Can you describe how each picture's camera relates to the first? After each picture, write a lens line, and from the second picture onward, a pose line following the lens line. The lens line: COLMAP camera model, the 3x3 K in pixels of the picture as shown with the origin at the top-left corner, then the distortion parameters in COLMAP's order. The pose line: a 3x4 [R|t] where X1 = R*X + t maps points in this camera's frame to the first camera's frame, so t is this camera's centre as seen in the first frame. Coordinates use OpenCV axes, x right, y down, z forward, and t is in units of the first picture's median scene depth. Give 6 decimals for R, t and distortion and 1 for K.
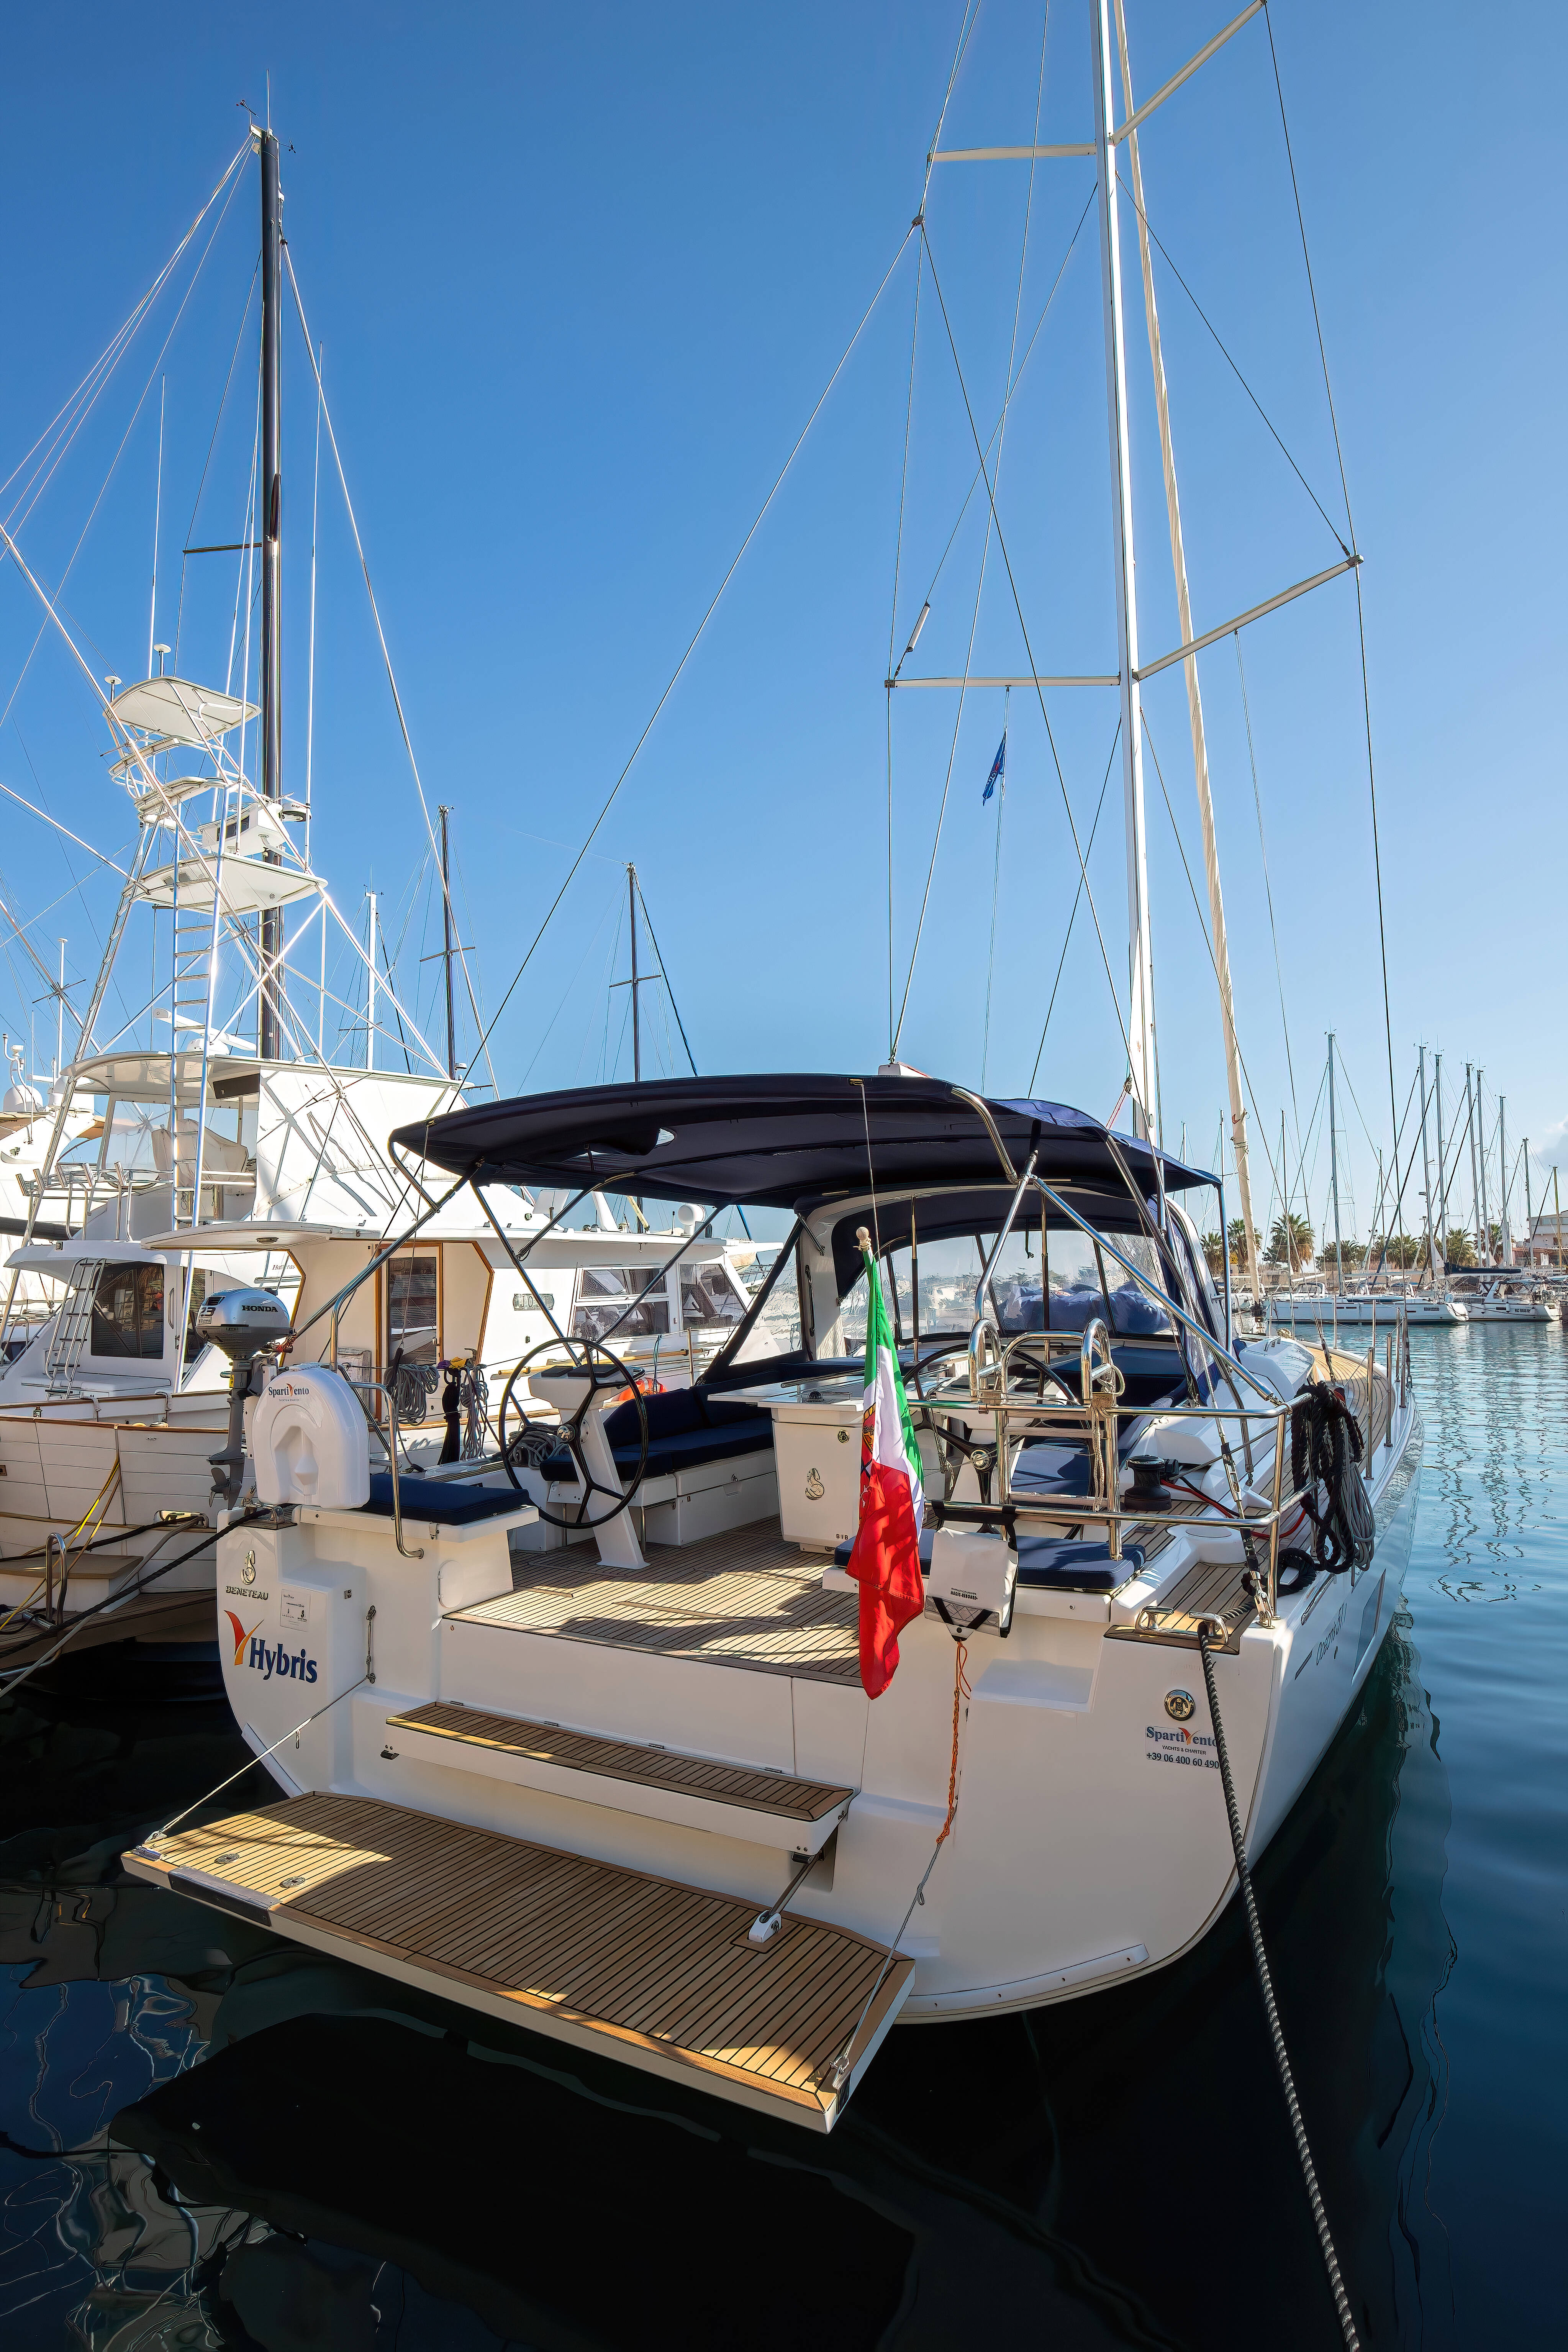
lens RADIAL K [[1242.0, 0, 790.4], [0, 1242.0, 1162.6], [0, 0, 1]] dist [-0.024705, -0.000150]
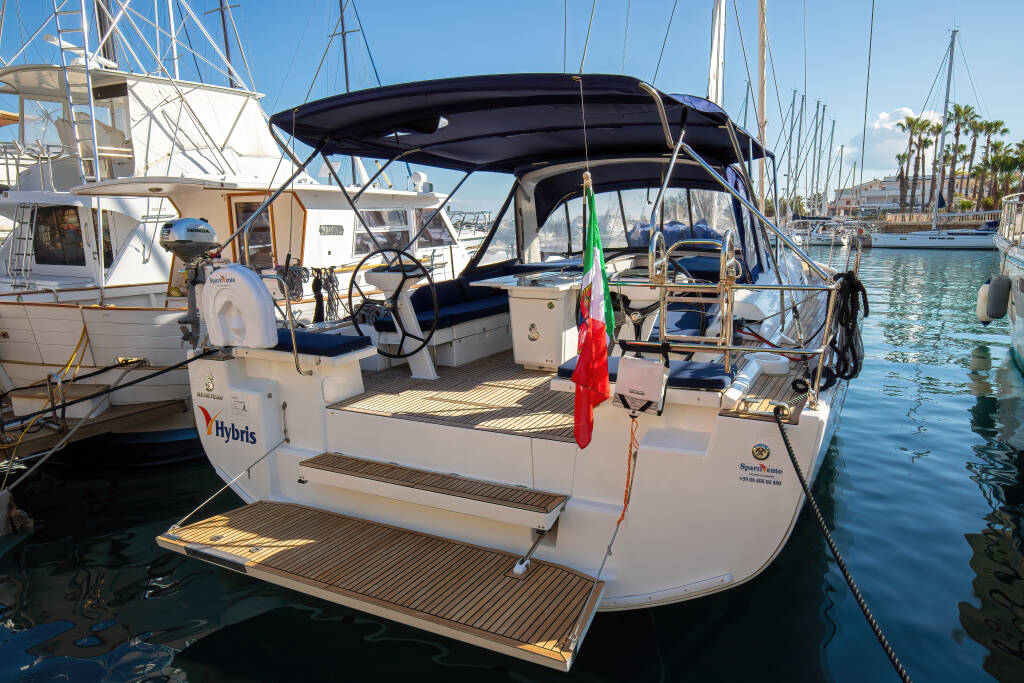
lens RADIAL K [[684.9, 0, 517.7], [0, 684.9, 346.5], [0, 0, 1]] dist [-0.001661, 0.000032]
pose [[0.999289, -0.007663, 0.036912, -0.045220], [-0.002501, 0.963488, 0.267741, 0.023641], [-0.037616, -0.267643, 0.962784, 0.077825]]
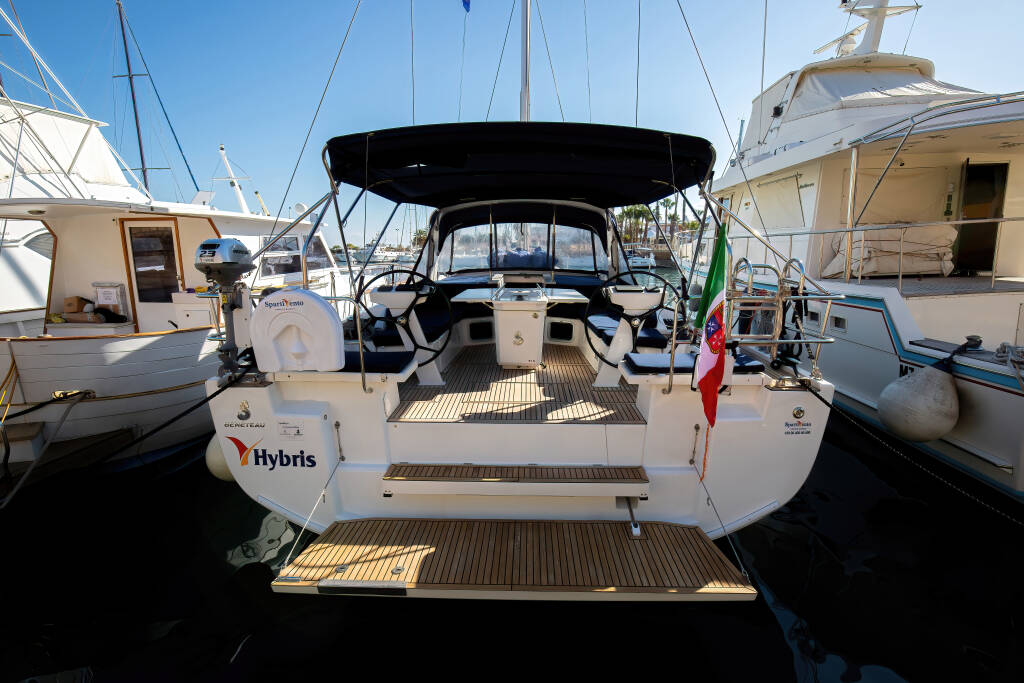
lens RADIAL K [[513.5, 0, 515.8], [0, 513.5, 349.0], [0, 0, 1]] dist [-0.012523, -0.038156]
pose [[0.880832, -0.075826, 0.467317, -0.462313], [-0.058981, 0.961825, 0.267235, 0.047637], [-0.469740, -0.262952, 0.842734, 0.293207]]
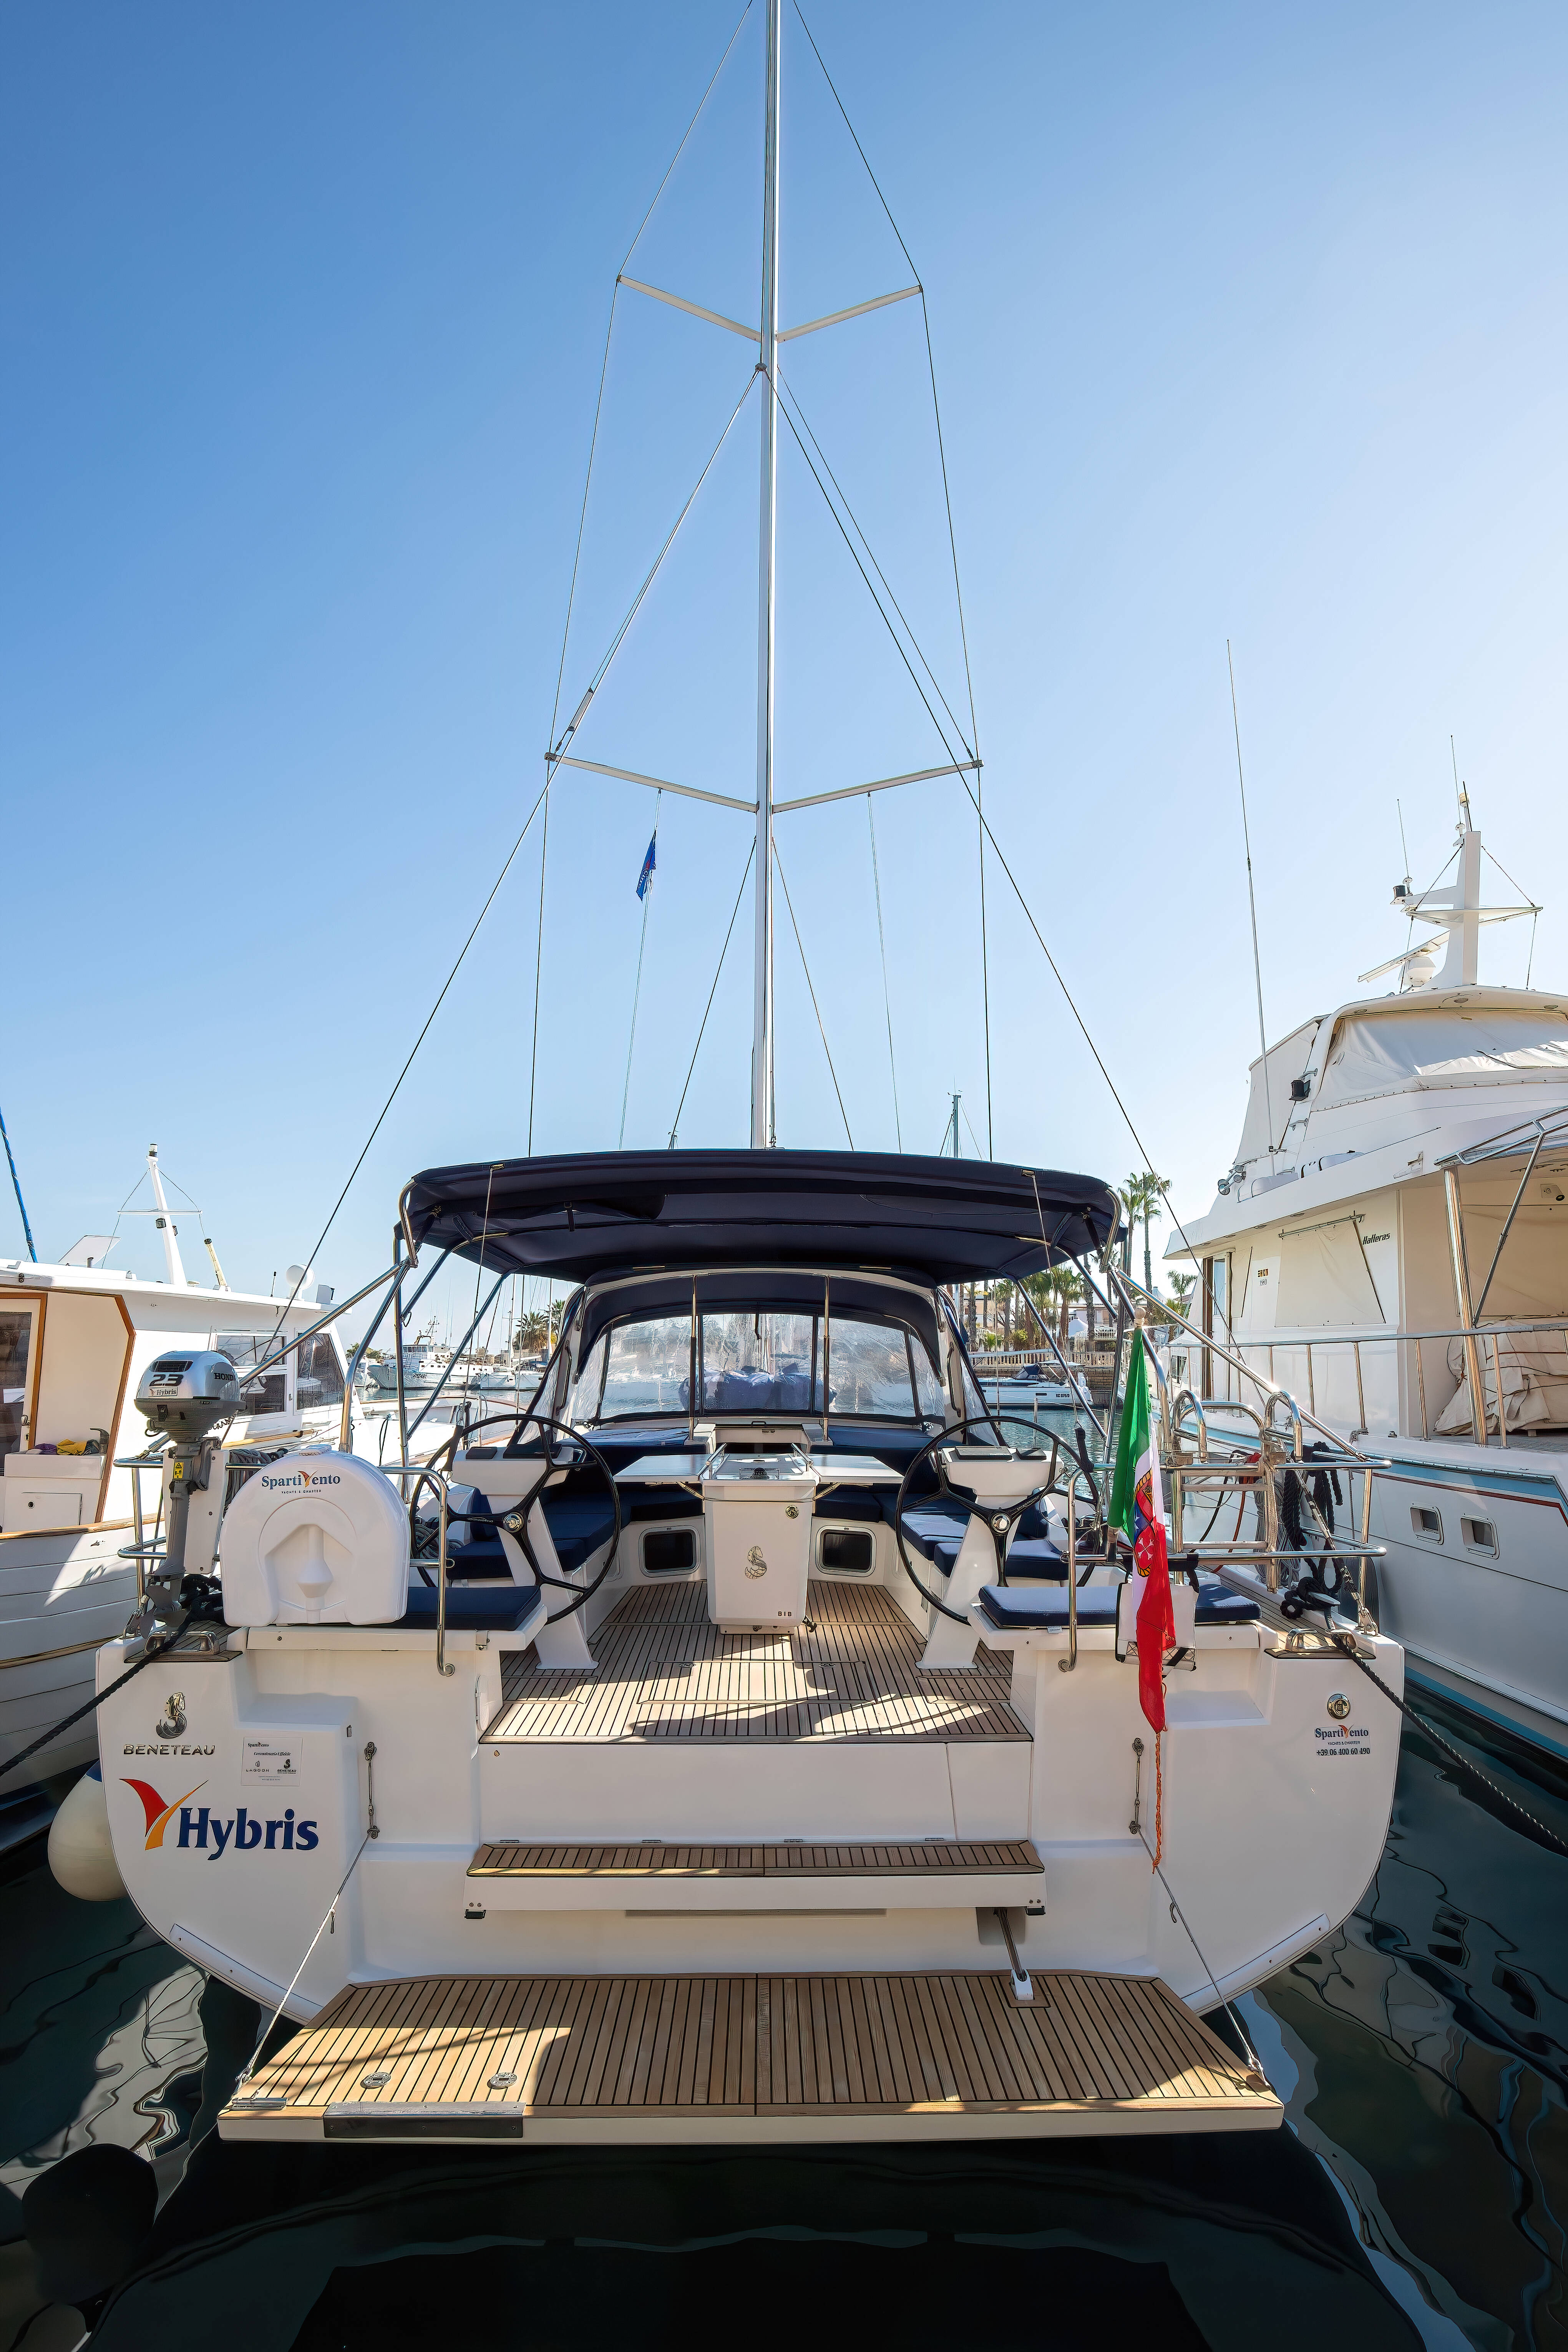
lens RADIAL K [[1242.0, 0, 790.4], [0, 1242.0, 1162.6], [0, 0, 1]] dist [-0.024705, -0.000150]
pose [[0.856833, 0.098395, 0.506119, -0.569186], [-0.064258, 0.994347, -0.084526, 0.026844], [-0.511575, 0.039902, 0.858312, 0.140405]]
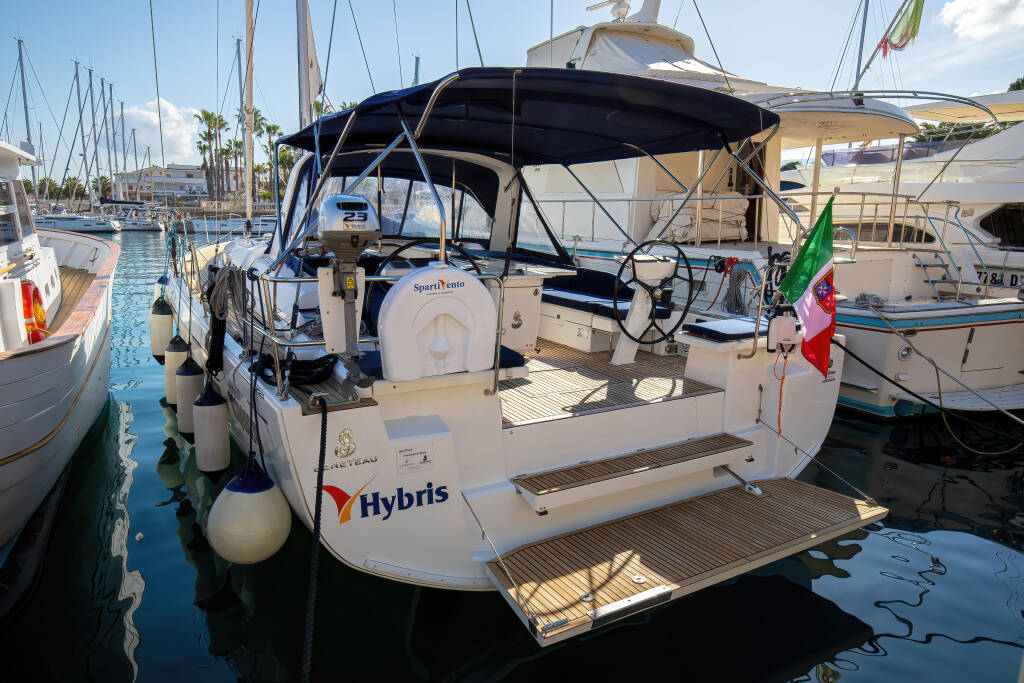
lens RADIAL K [[654.6, 0, 519.6], [0, 654.6, 344.3], [0, 0, 1]] dist [-0.006888, 0.028630]
pose [[0.489517, -0.147006, 0.859513, -0.933192], [-0.112950, 0.966693, 0.229665, 0.086910], [-0.864648, -0.209507, 0.456608, 0.644140]]
